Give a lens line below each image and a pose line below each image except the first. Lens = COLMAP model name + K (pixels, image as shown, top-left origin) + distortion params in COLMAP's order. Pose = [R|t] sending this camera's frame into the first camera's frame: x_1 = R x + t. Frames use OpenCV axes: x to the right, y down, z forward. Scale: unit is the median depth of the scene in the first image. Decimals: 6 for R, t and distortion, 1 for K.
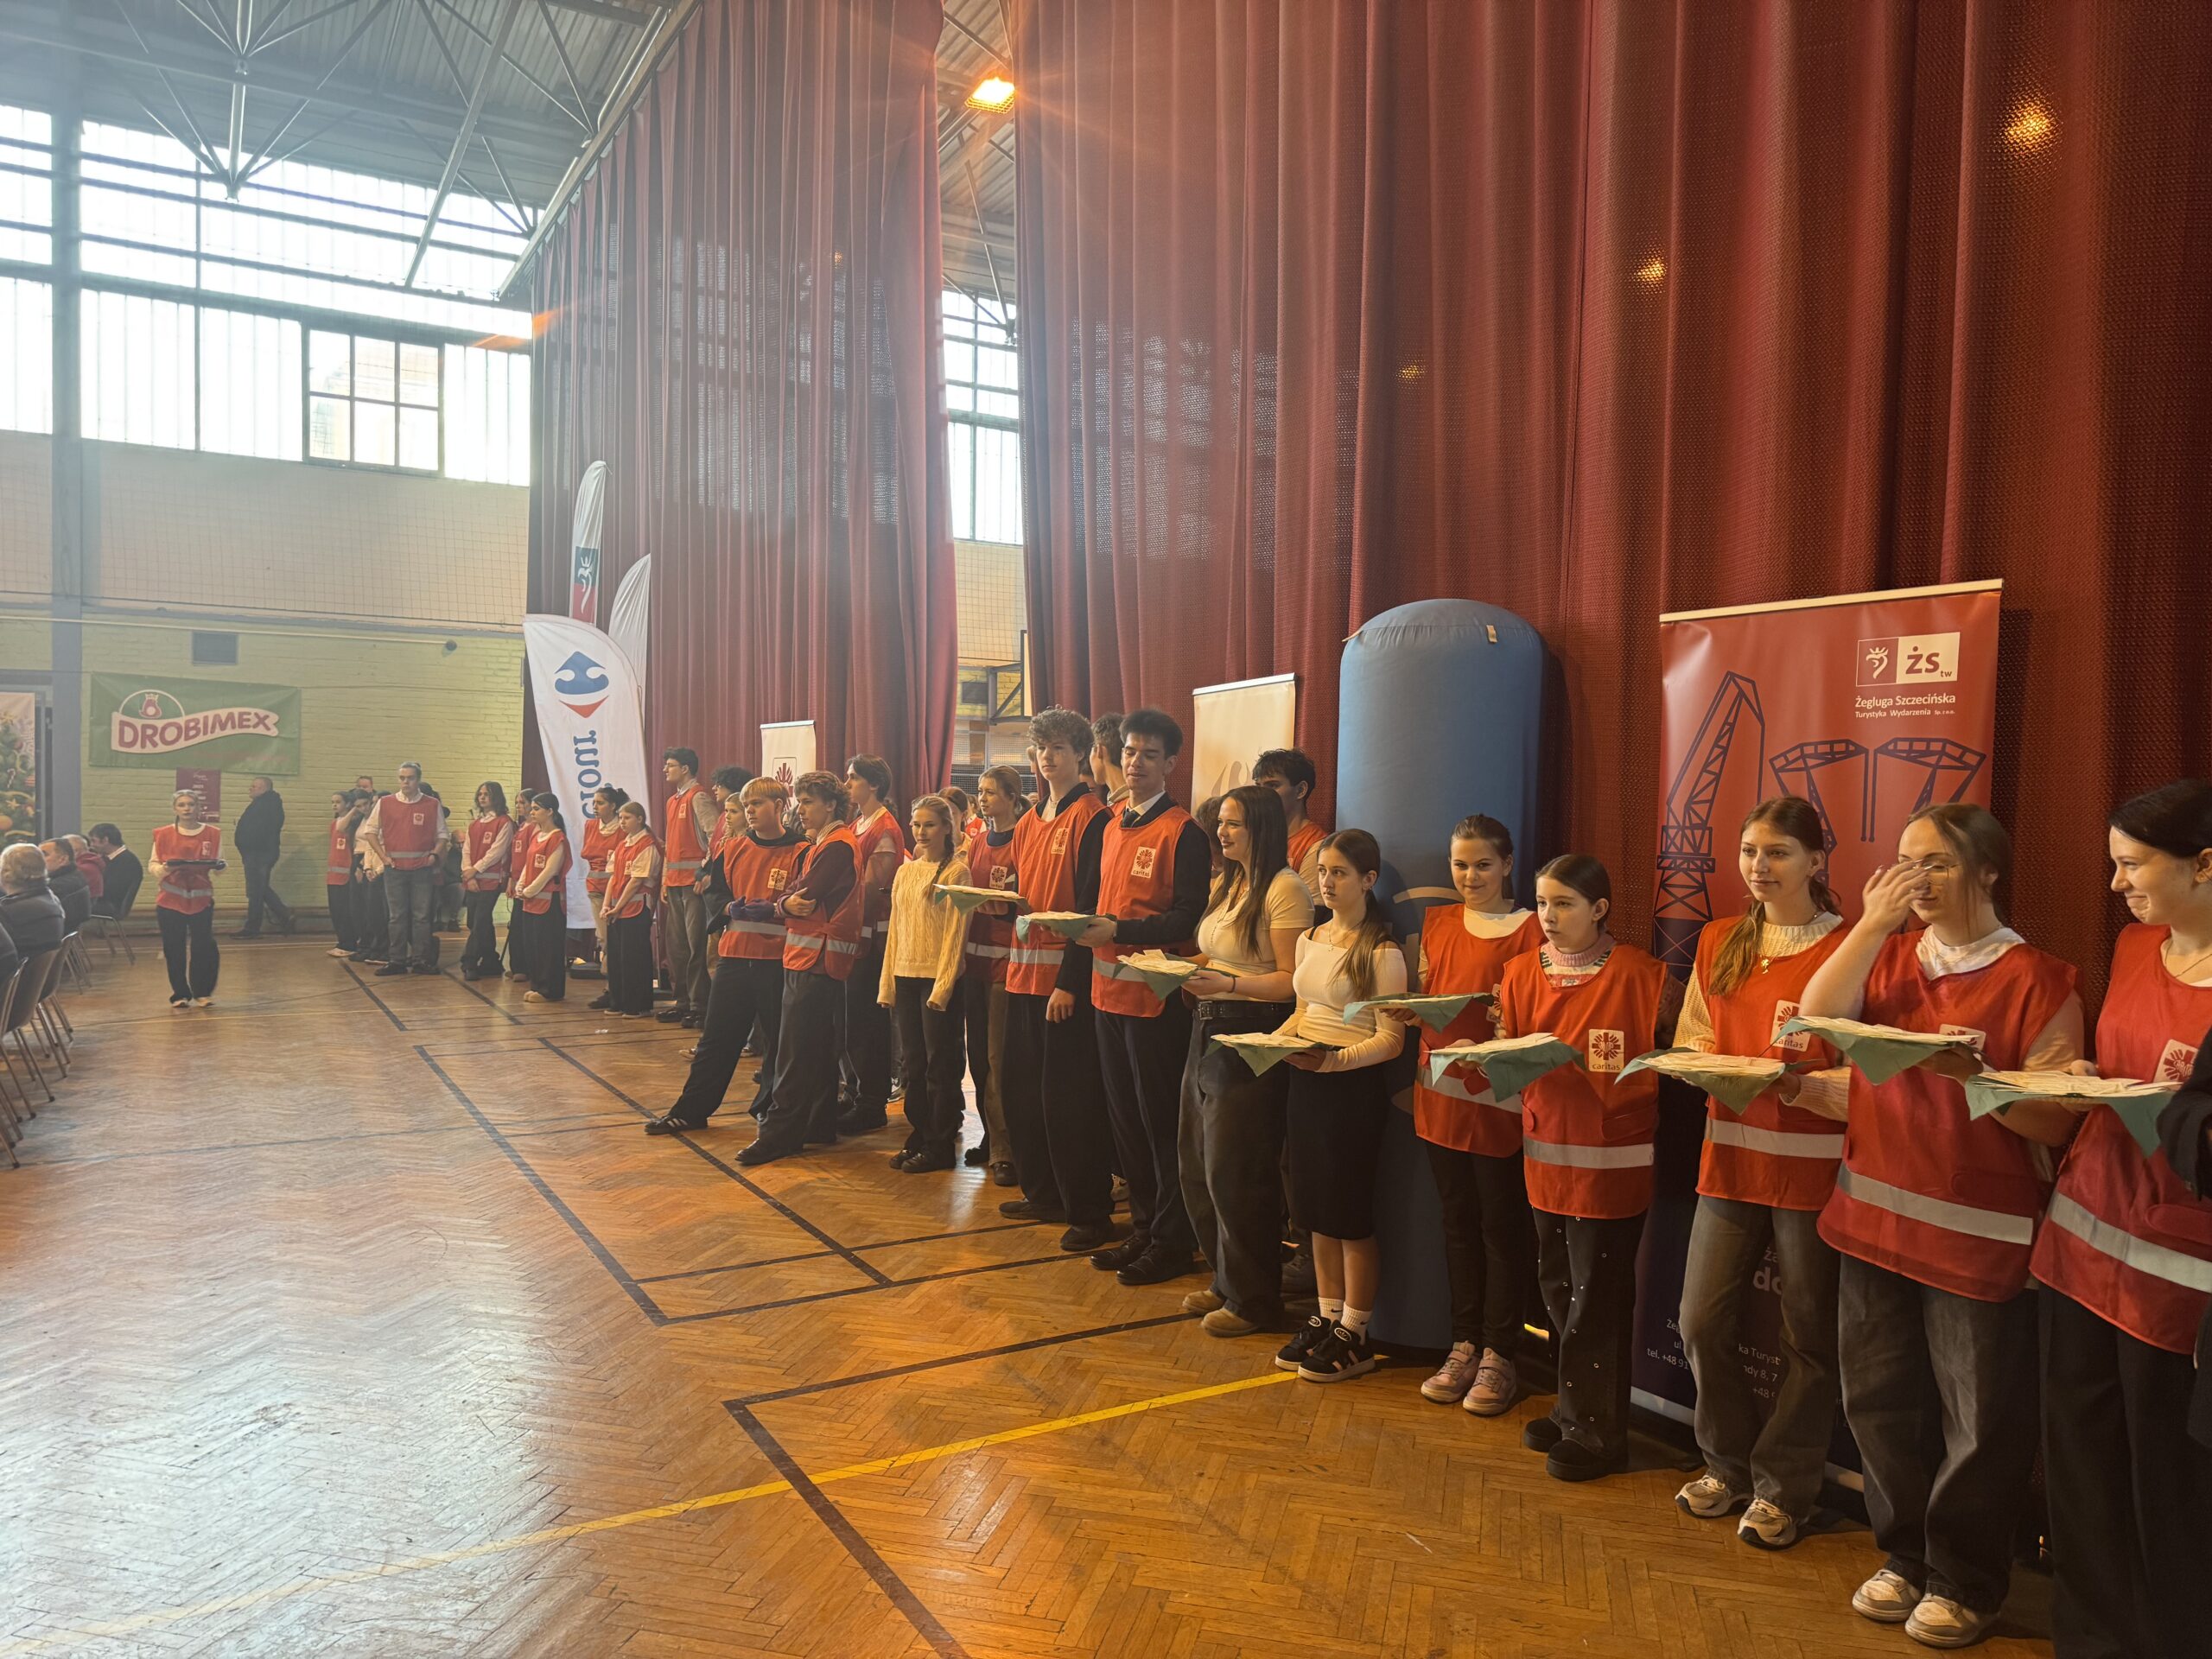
lens RADIAL K [[1570.6, 0, 1113.0], [0, 1570.6, 813.5], [0, 0, 1]] dist [0.052221, -0.038700]
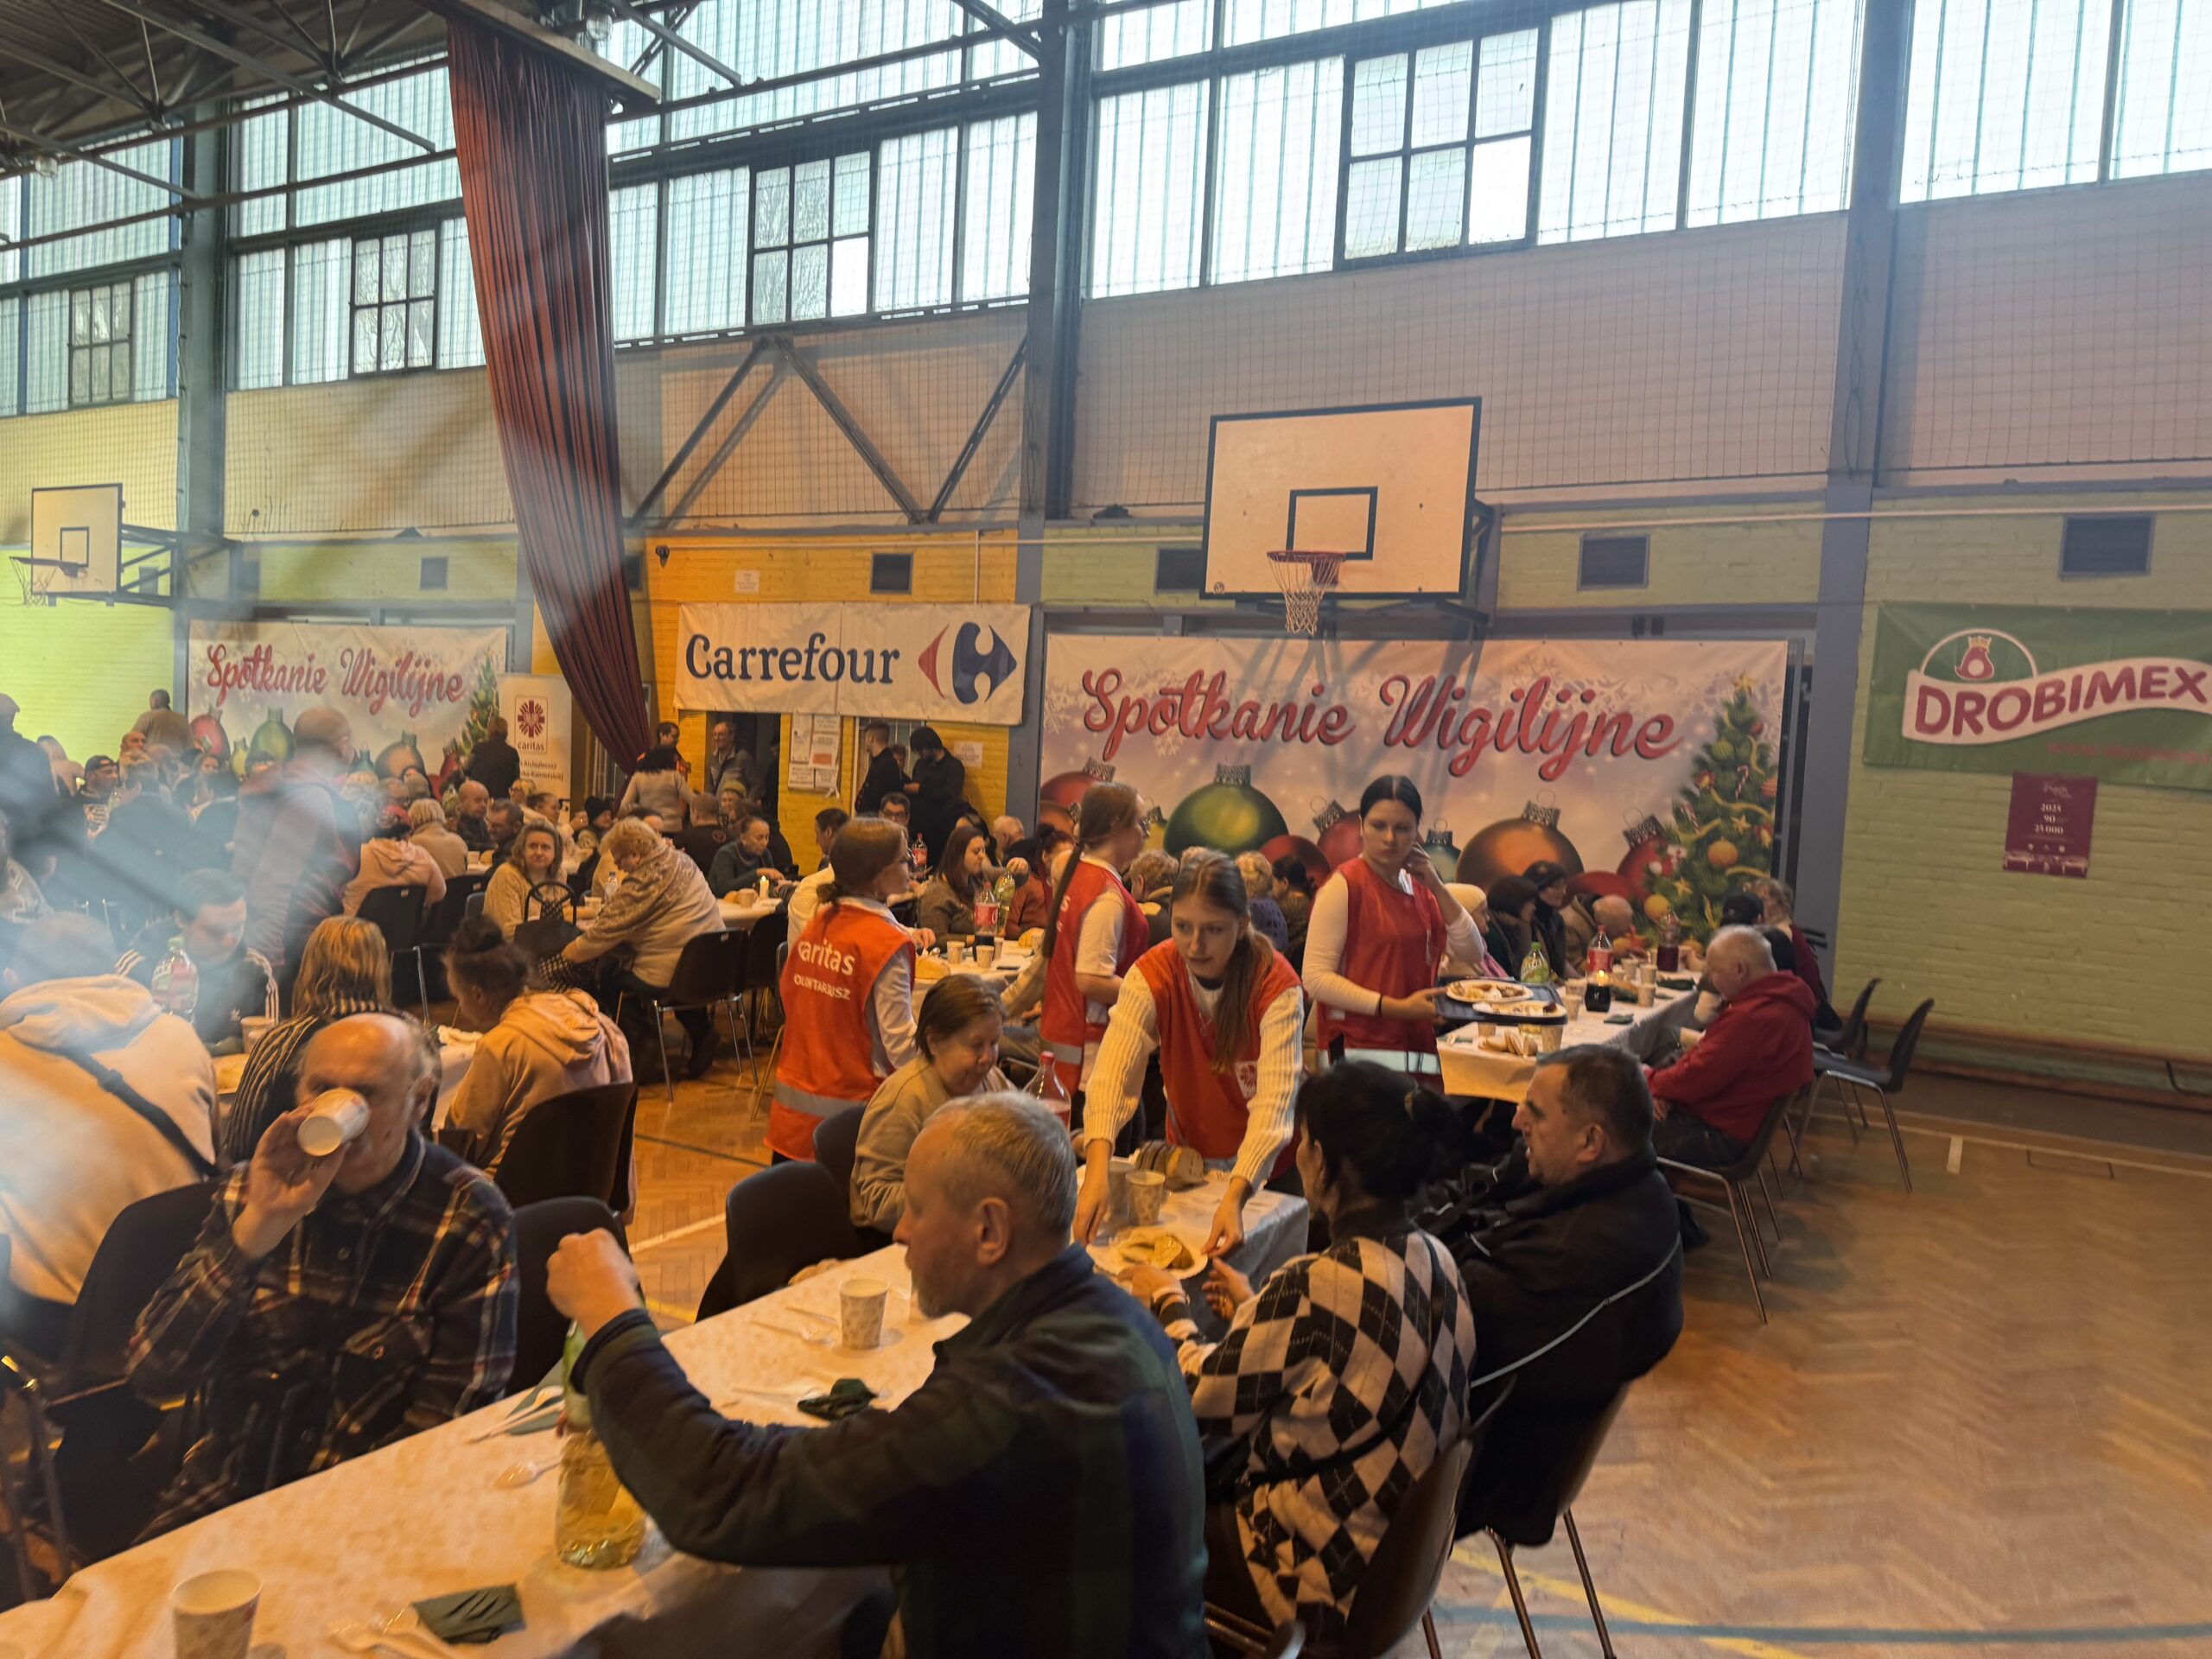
lens RADIAL K [[1570.6, 0, 1048.9], [0, 1570.6, 837.8], [0, 0, 1]] dist [0.052221, -0.038700]
pose [[0.483169, 0.071722, -0.872585, -0.276789], [-0.045681, 0.997347, 0.056682, -0.022421], [0.874335, 0.012474, 0.485163, 0.457269]]
